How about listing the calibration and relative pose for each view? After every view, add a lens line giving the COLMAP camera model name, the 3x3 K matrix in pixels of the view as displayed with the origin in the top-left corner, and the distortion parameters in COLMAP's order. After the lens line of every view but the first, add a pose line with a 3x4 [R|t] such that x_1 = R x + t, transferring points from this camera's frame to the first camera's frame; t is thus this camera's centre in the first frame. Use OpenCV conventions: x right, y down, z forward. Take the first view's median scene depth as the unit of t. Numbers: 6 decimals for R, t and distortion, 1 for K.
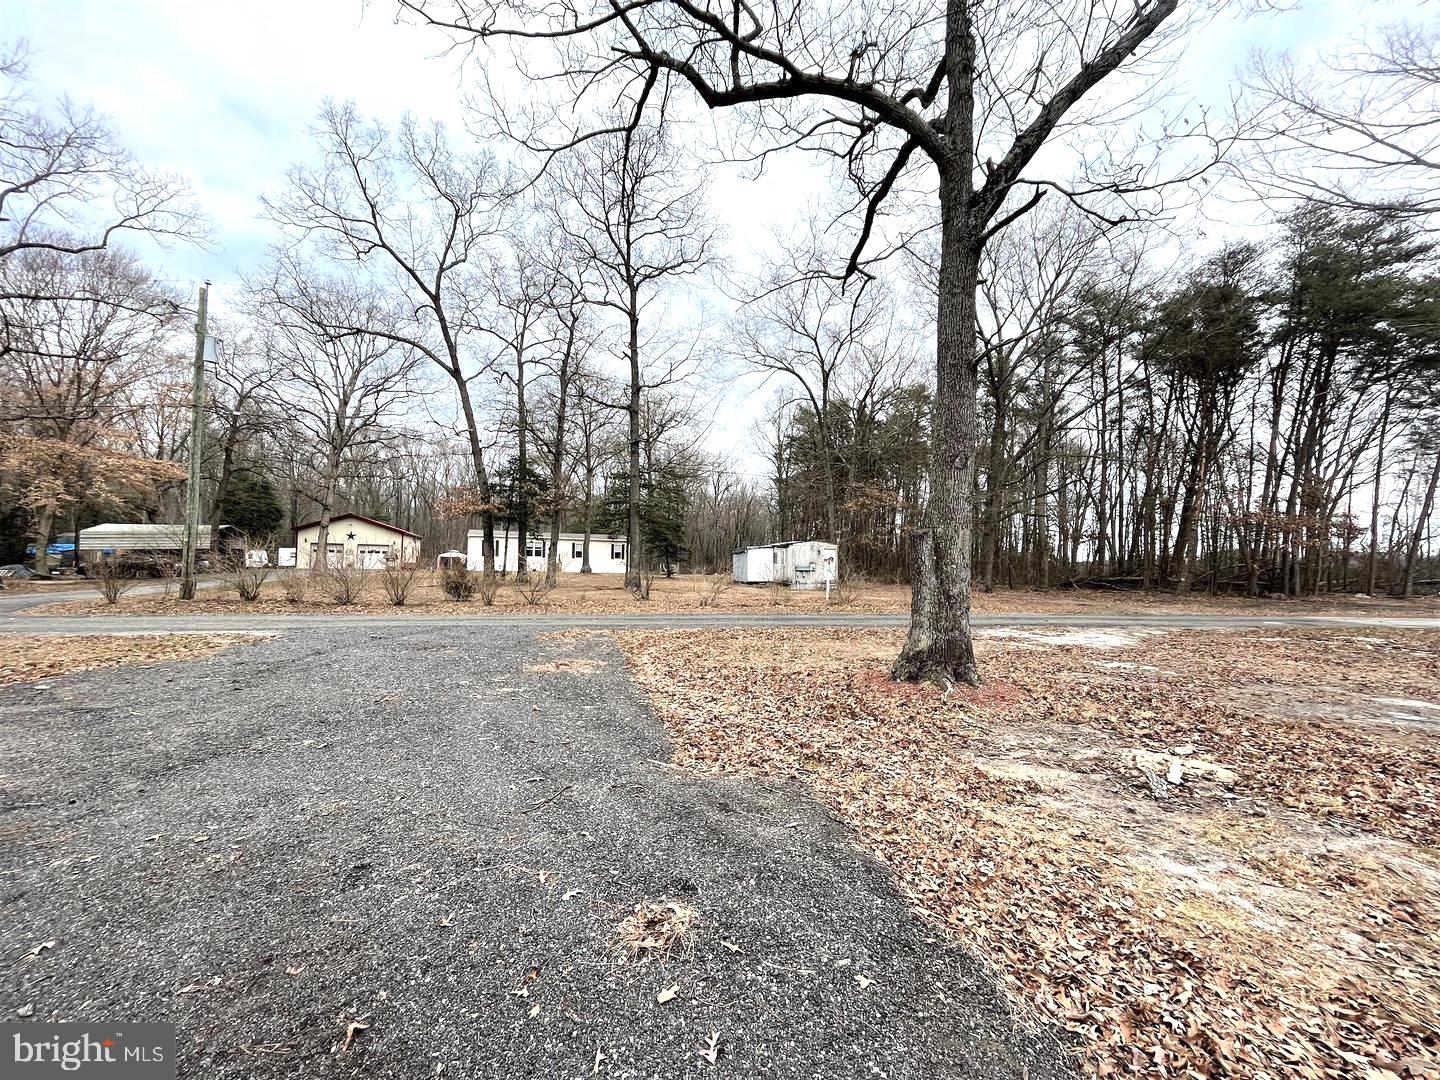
lens RADIAL K [[587.0, 0, 715.3], [0, 587.0, 543.0], [0, 0, 1]] dist [-0.002205, 0.000354]
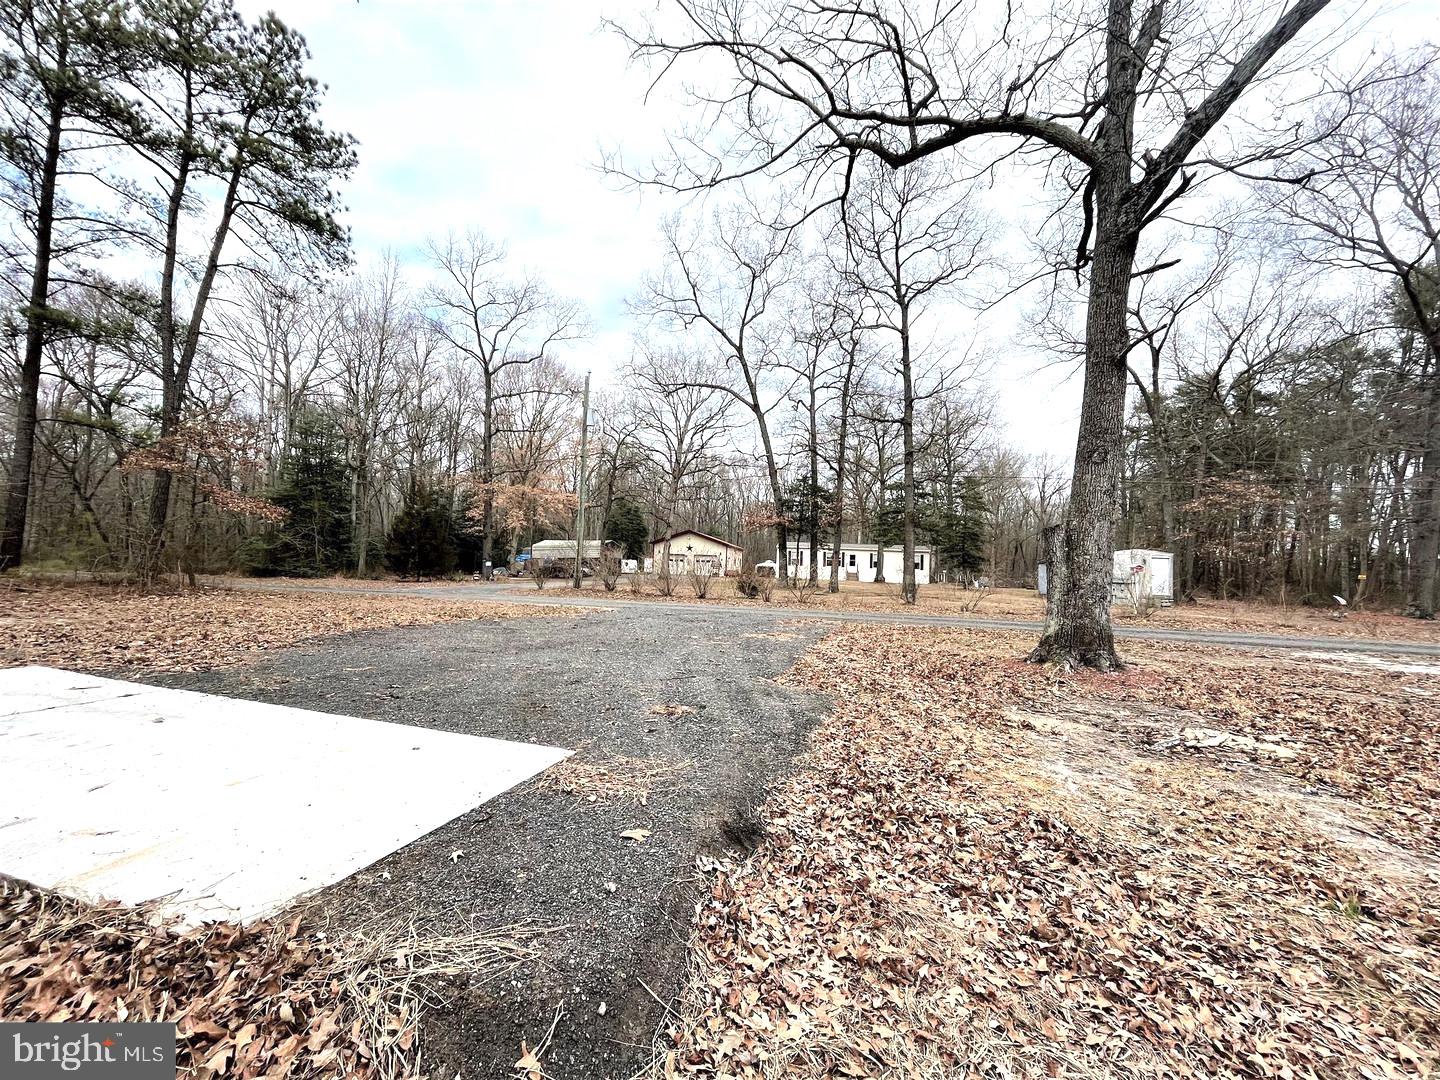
lens RADIAL K [[587.0, 0, 717.5], [0, 587.0, 545.7], [0, 0, 1]] dist [-0.002205, 0.000354]
pose [[0.863070, -0.008327, -0.505016, 0.095944], [-0.000954, 0.999835, -0.018116, 0.010633], [0.505083, 0.016118, 0.862920, -0.062101]]
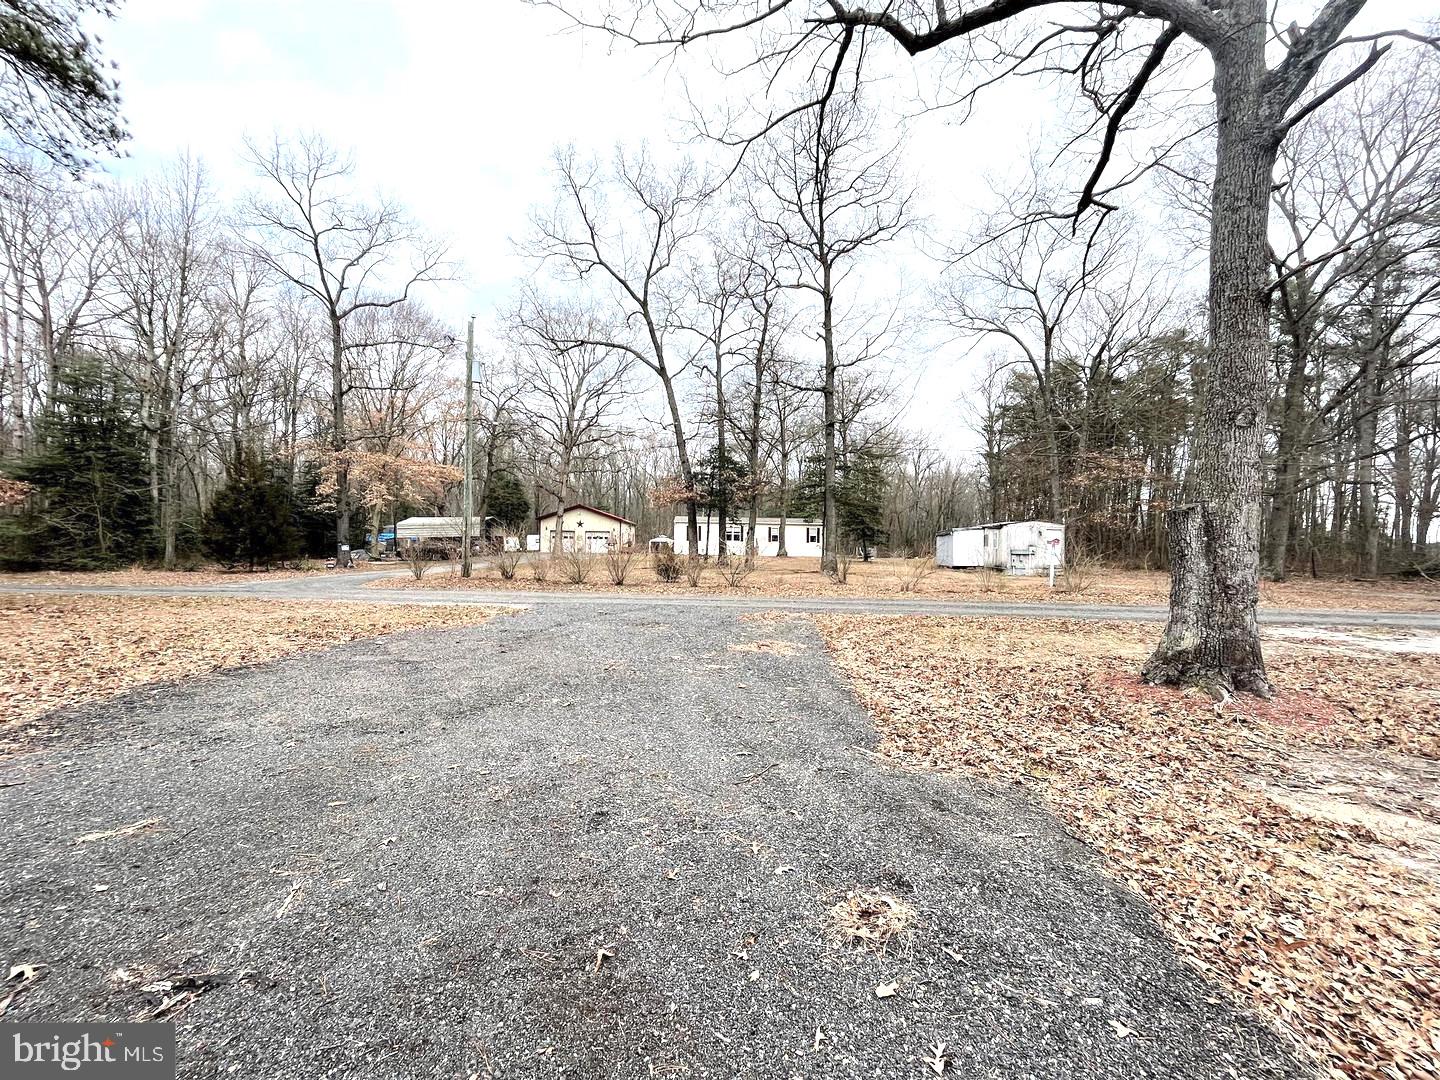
lens RADIAL K [[587.0, 0, 715.2], [0, 587.0, 542.5], [0, 0, 1]] dist [-0.002205, 0.000354]
pose [[0.946363, -0.005872, -0.323051, -0.002654], [0.014579, 0.999593, 0.024539, 0.000040], [0.322775, -0.027932, 0.946063, 0.000826]]
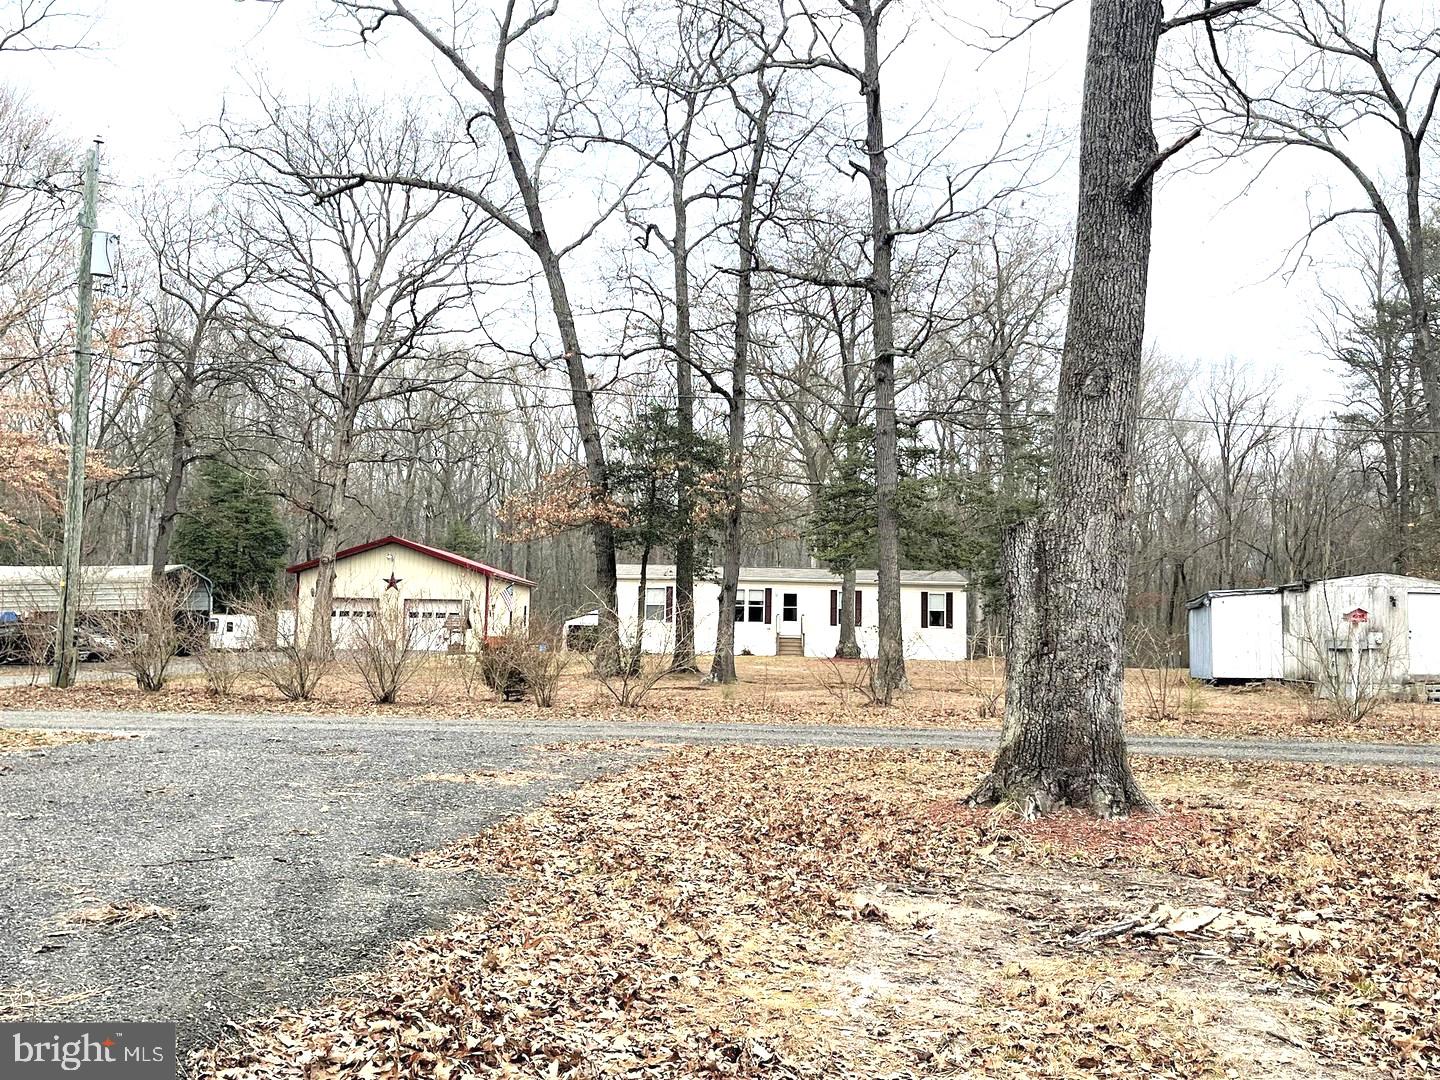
lens RADIAL K [[1479.5, 0, 753.9], [0, 1479.5, 529.9], [0, 0, 1]] dist [0.033096, 0.000000]
pose [[0.935794, -0.028906, -0.351360, 0.169295], [0.012714, 0.998752, -0.048305, 0.013927], [0.352318, 0.040736, 0.934993, -0.091379]]
